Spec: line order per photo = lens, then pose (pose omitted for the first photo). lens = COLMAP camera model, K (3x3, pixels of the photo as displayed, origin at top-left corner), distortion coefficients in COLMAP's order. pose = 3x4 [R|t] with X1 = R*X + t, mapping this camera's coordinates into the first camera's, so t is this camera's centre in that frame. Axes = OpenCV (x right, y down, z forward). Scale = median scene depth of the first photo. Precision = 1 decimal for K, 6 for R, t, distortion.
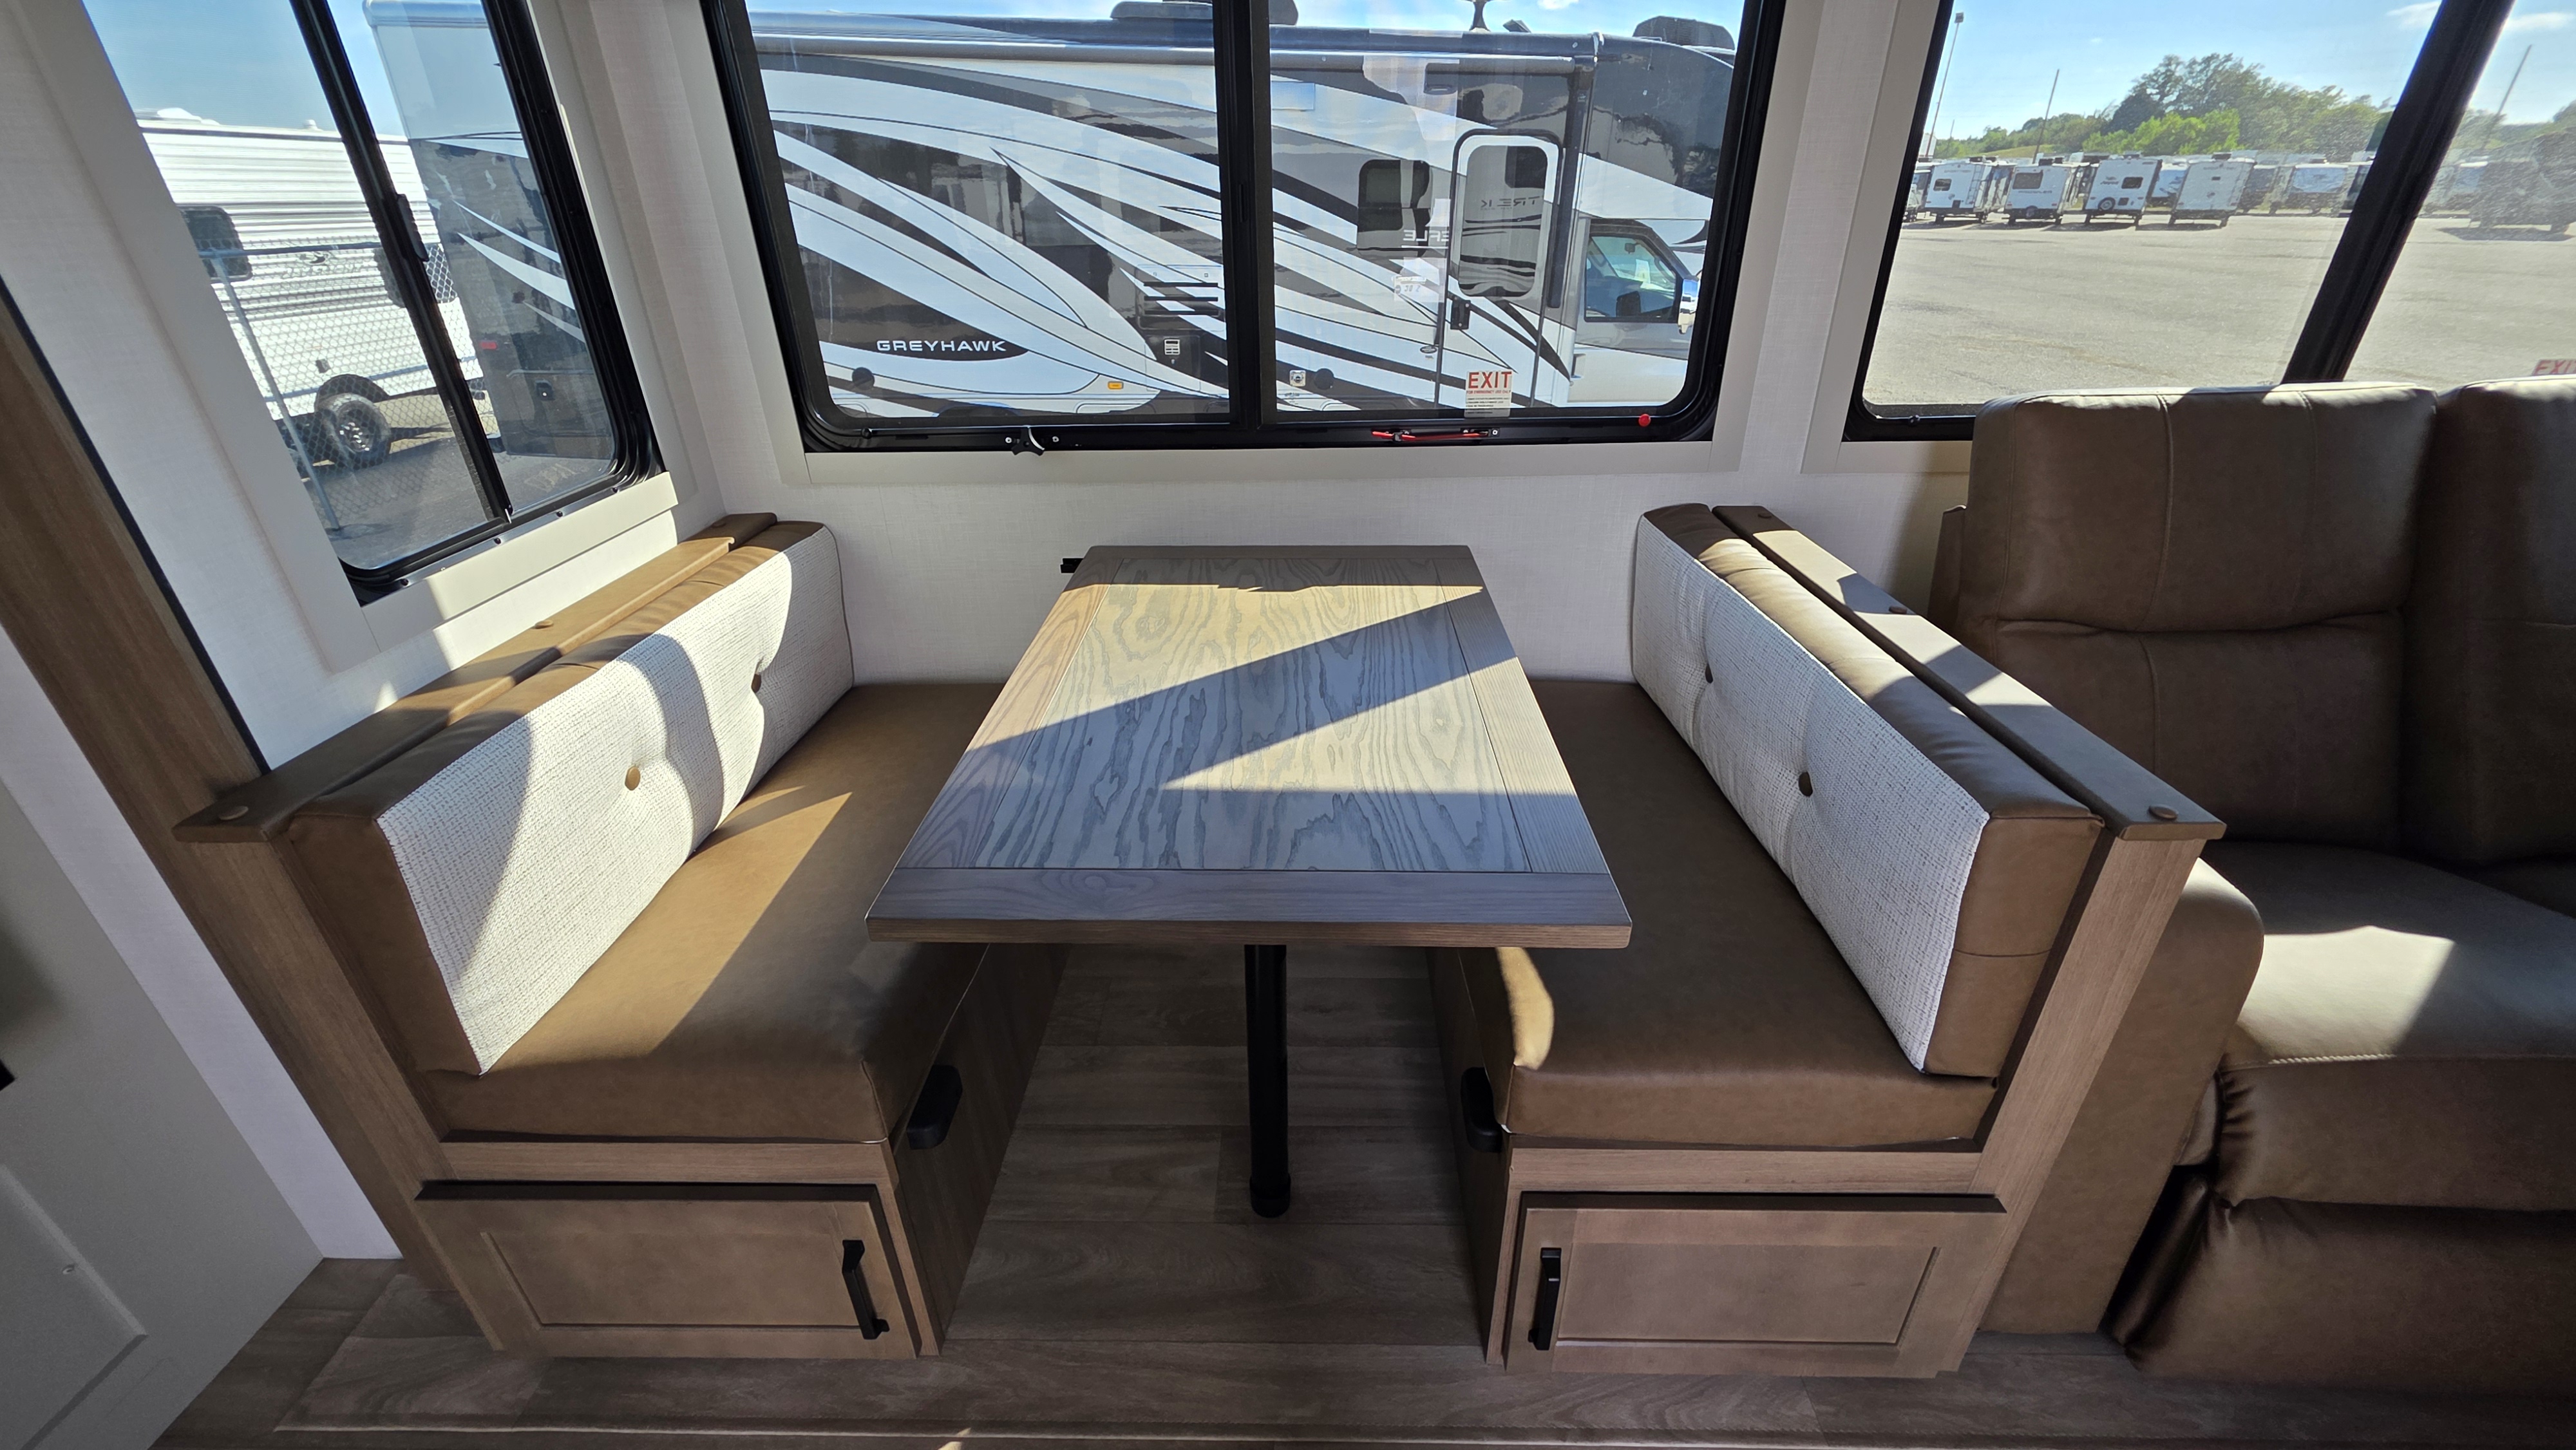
lens RADIAL K [[1035.2, 0, 1284.5], [0, 1035.2, 725.8], [0, 0, 1]] dist [0.002112, -0.000469]
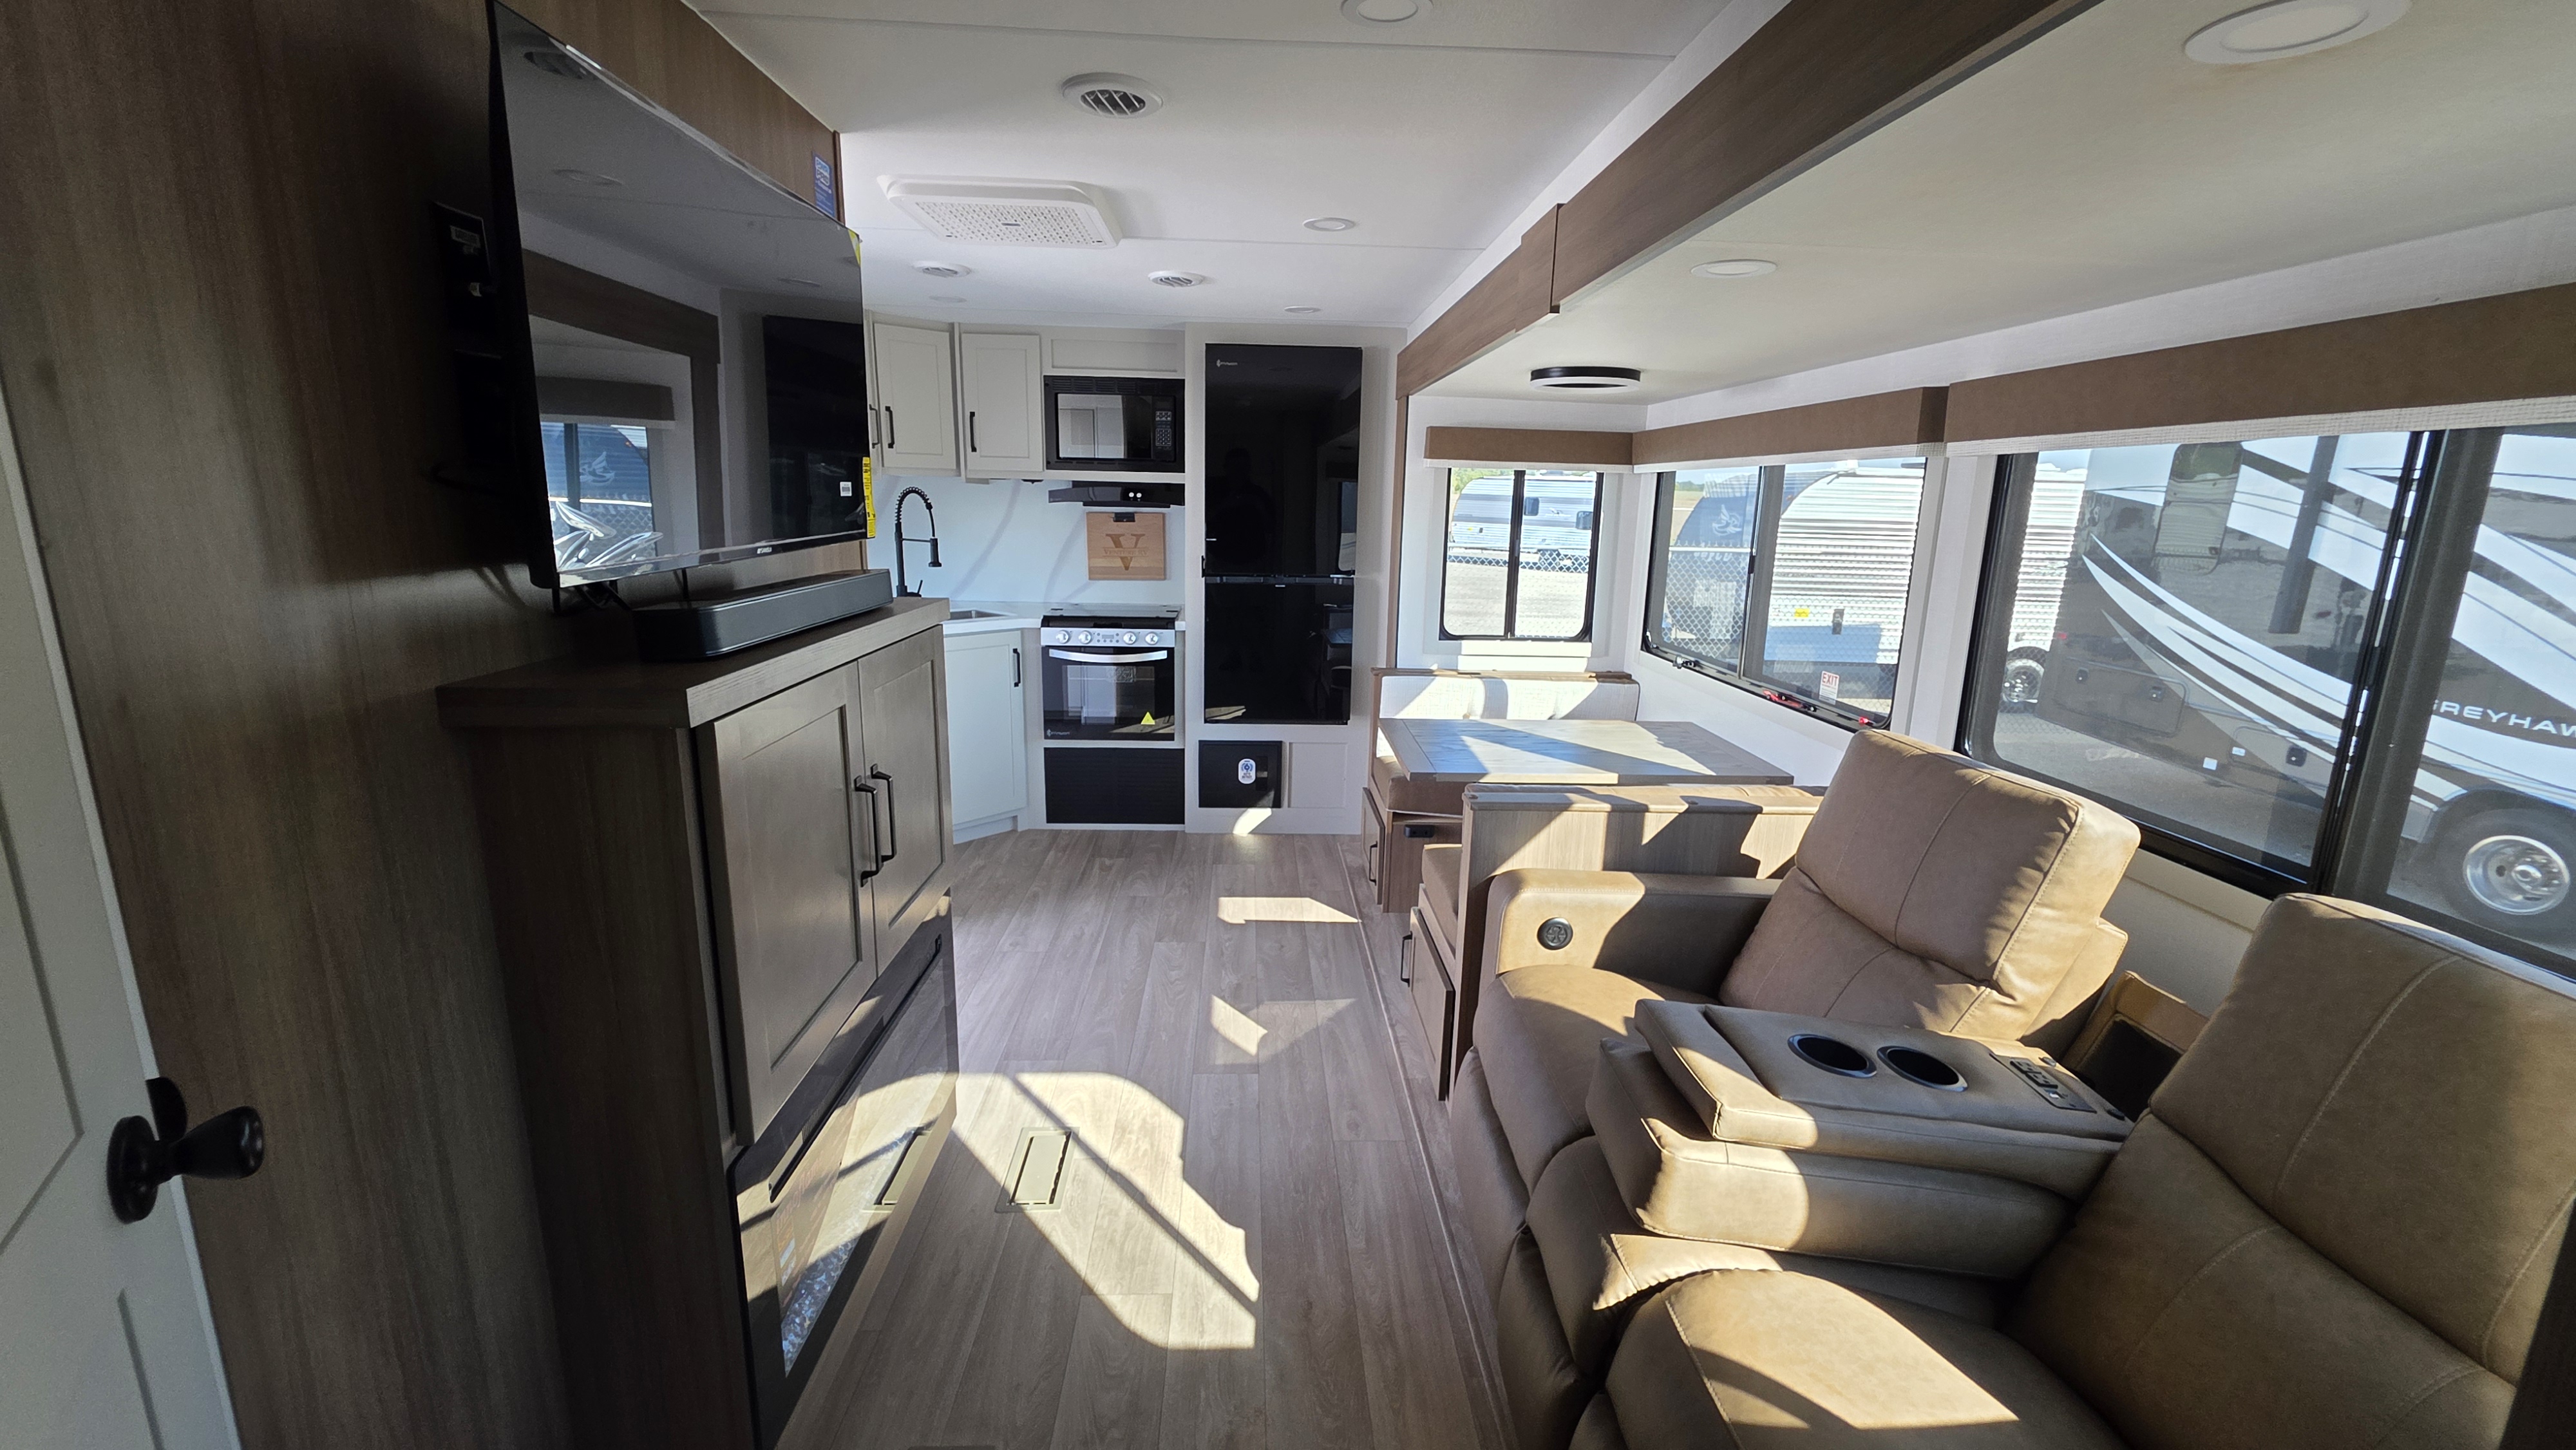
lens RADIAL K [[1035.2, 0, 1290.5], [0, 1035.2, 719.6], [0, 0, 1]] dist [0.002112, -0.000469]
pose [[0.065928, 0.228268, -0.971364, 1.924364], [-0.482524, 0.859384, 0.169203, -0.174975], [0.873398, 0.457551, 0.166802, 0.051650]]
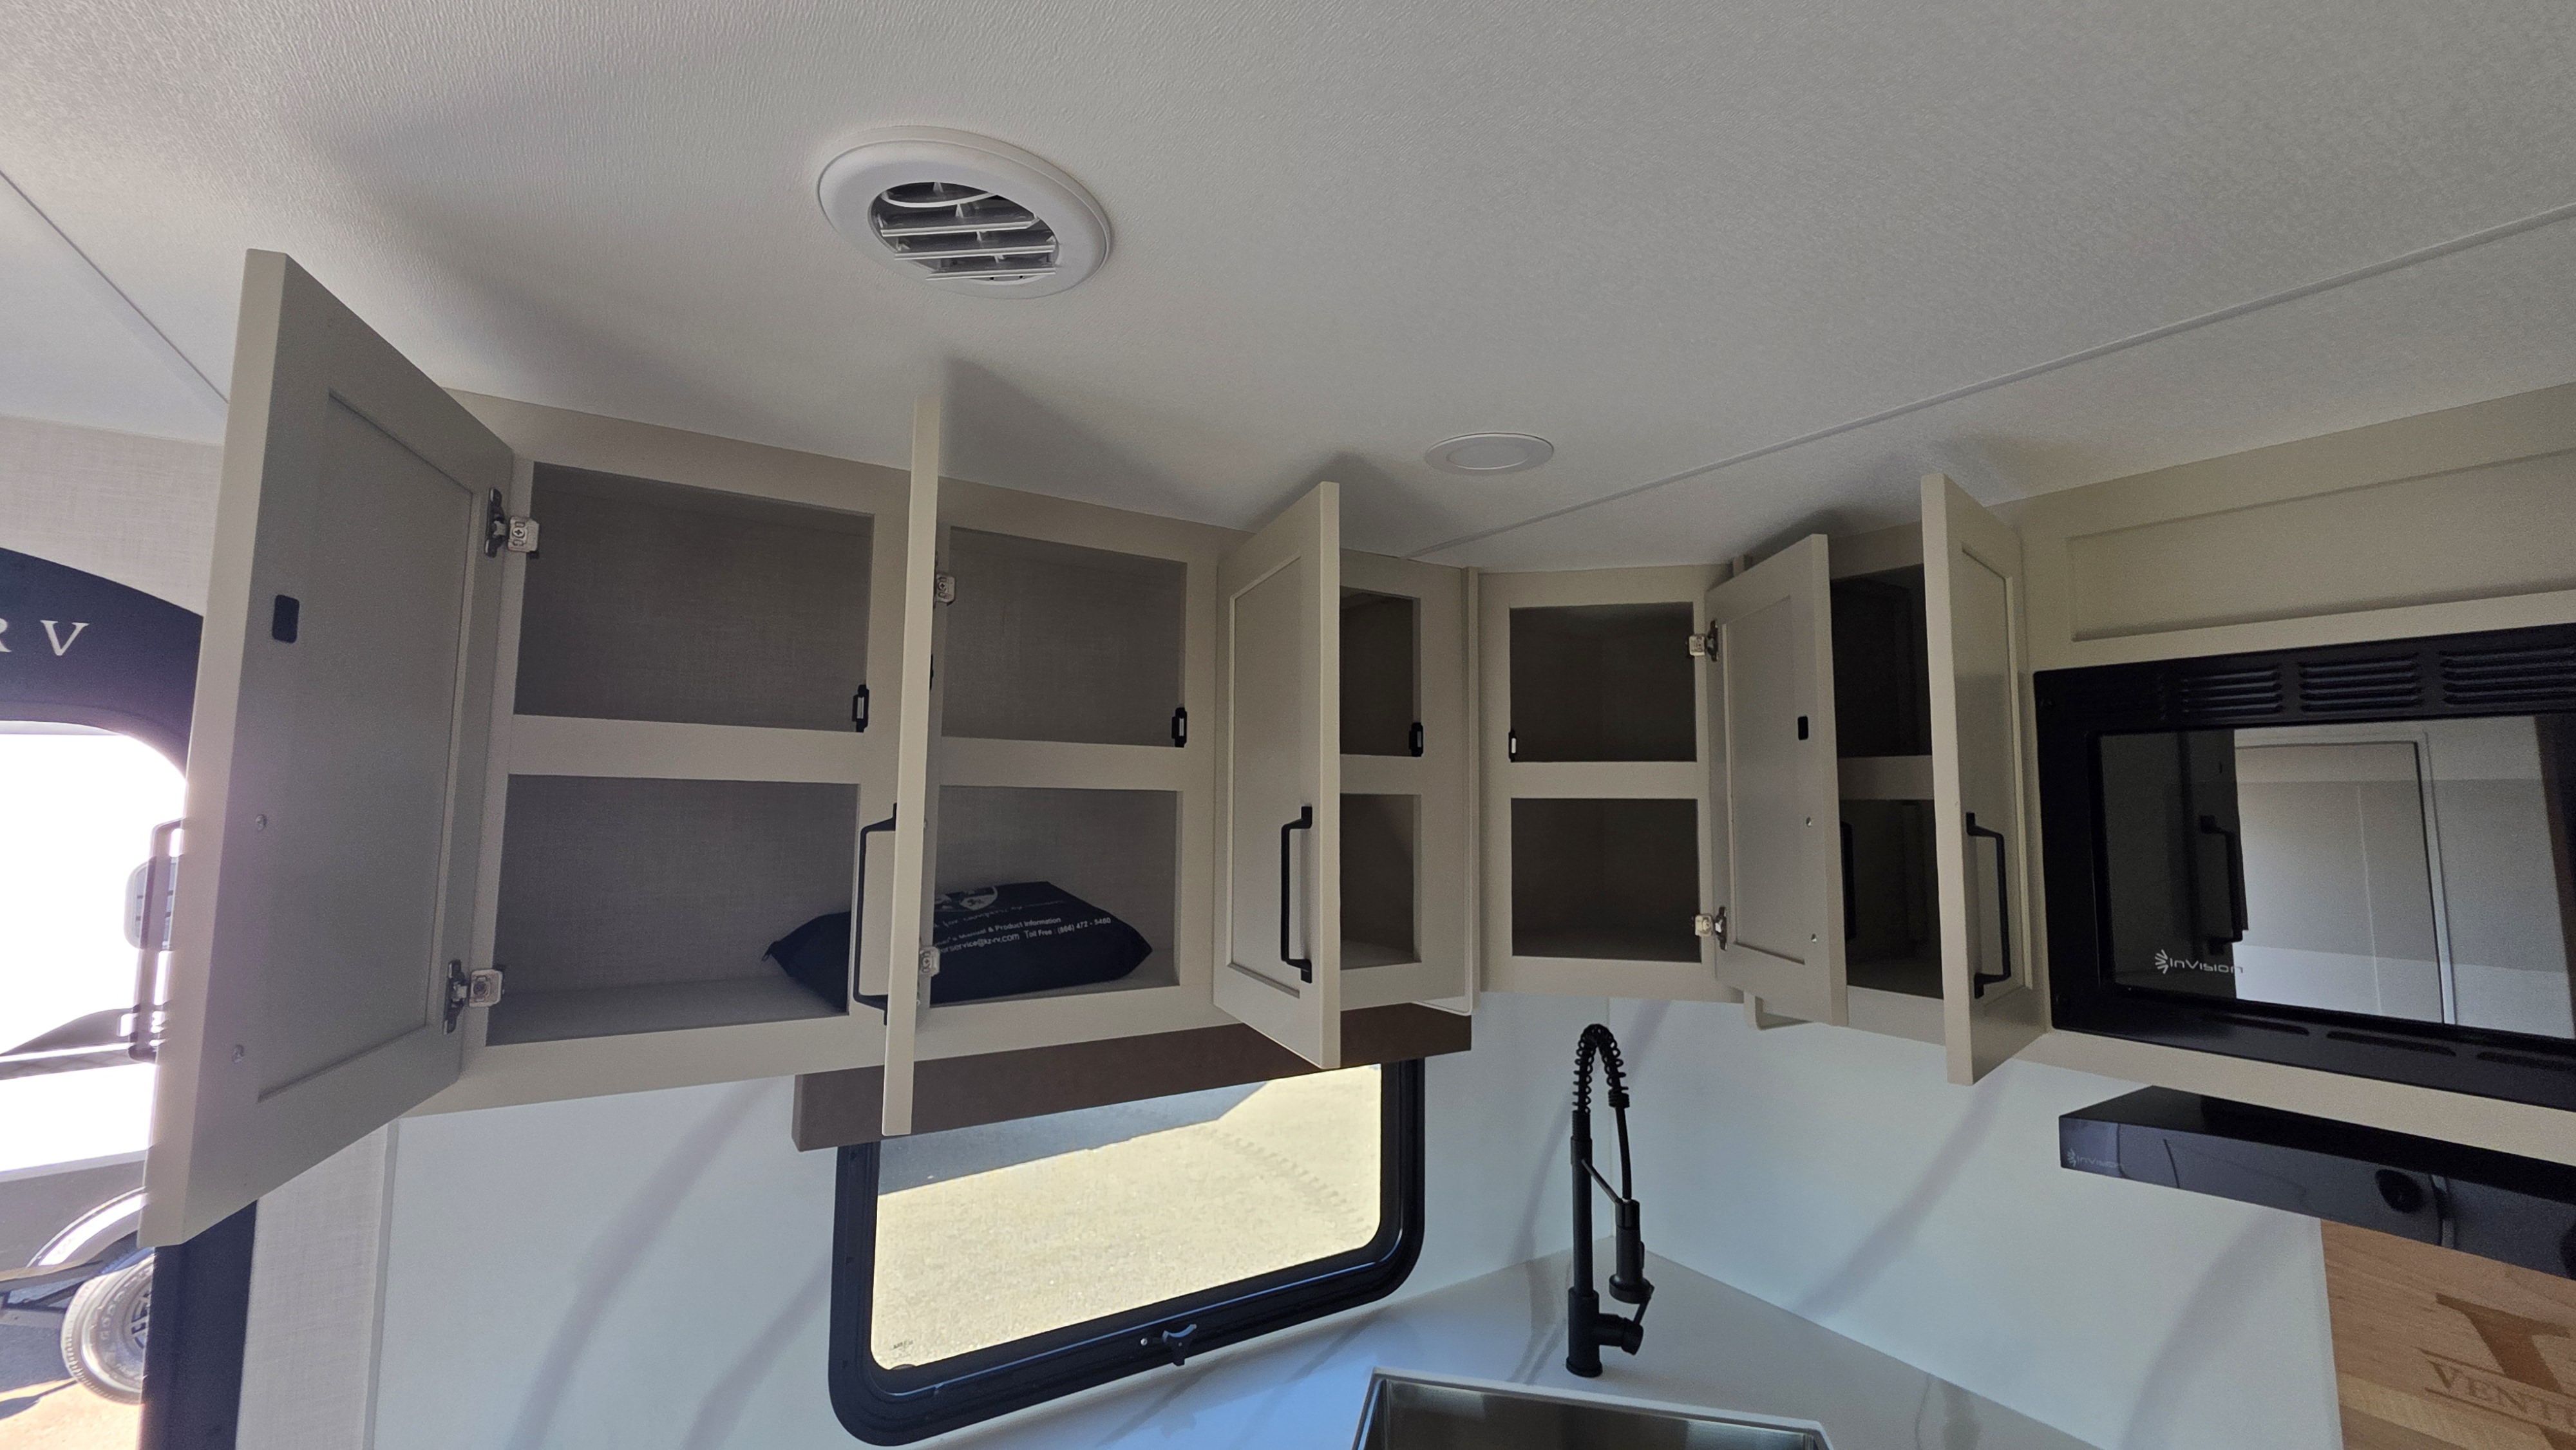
lens RADIAL K [[1035.2, 0, 1292.7], [0, 1035.2, 710.8], [0, 0, 1]] dist [0.002112, -0.000469]
pose [[-0.830024, -0.052064, -0.555292, -0.204378], [-0.260131, 0.916844, 0.302869, -0.240899], [0.493348, 0.395837, -0.774546, -0.165784]]
